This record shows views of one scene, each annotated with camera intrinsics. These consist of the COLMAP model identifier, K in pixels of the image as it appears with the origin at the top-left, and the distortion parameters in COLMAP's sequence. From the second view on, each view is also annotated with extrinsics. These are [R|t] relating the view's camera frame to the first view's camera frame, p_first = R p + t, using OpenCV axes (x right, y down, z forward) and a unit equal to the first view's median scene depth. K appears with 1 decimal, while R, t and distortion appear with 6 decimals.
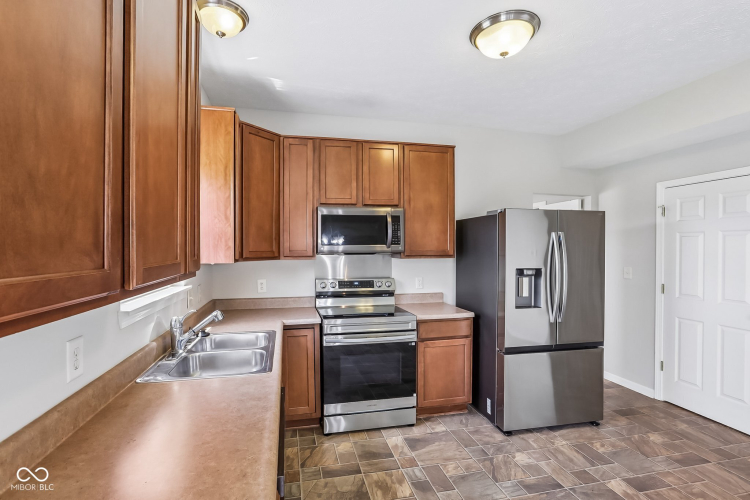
lens RADIAL K [[346.9, 0, 372.1], [0, 346.9, 251.2], [0, 0, 1]] dist [-0.026228, 0.010127]
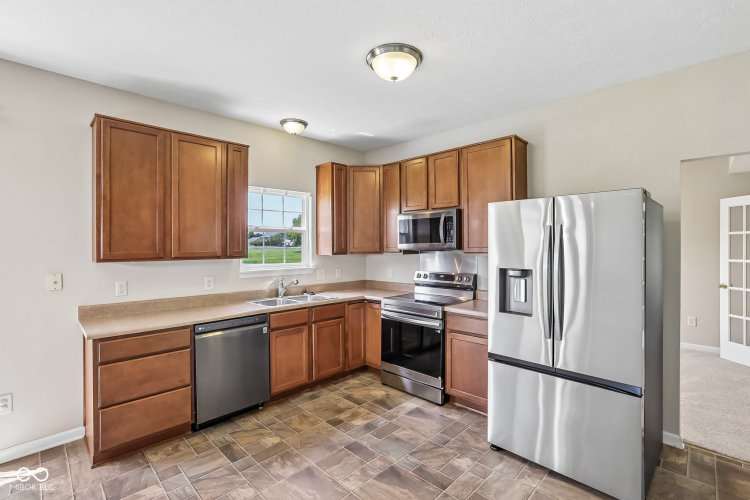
lens RADIAL K [[346.9, 0, 372.3], [0, 346.9, 246.7], [0, 0, 1]] dist [-0.026228, 0.010127]
pose [[0.541149, -0.001266, -0.840926, 1.003145], [-0.001913, 0.999994, -0.002737, -0.002560], [0.840925, 0.003090, 0.541143, 0.230769]]
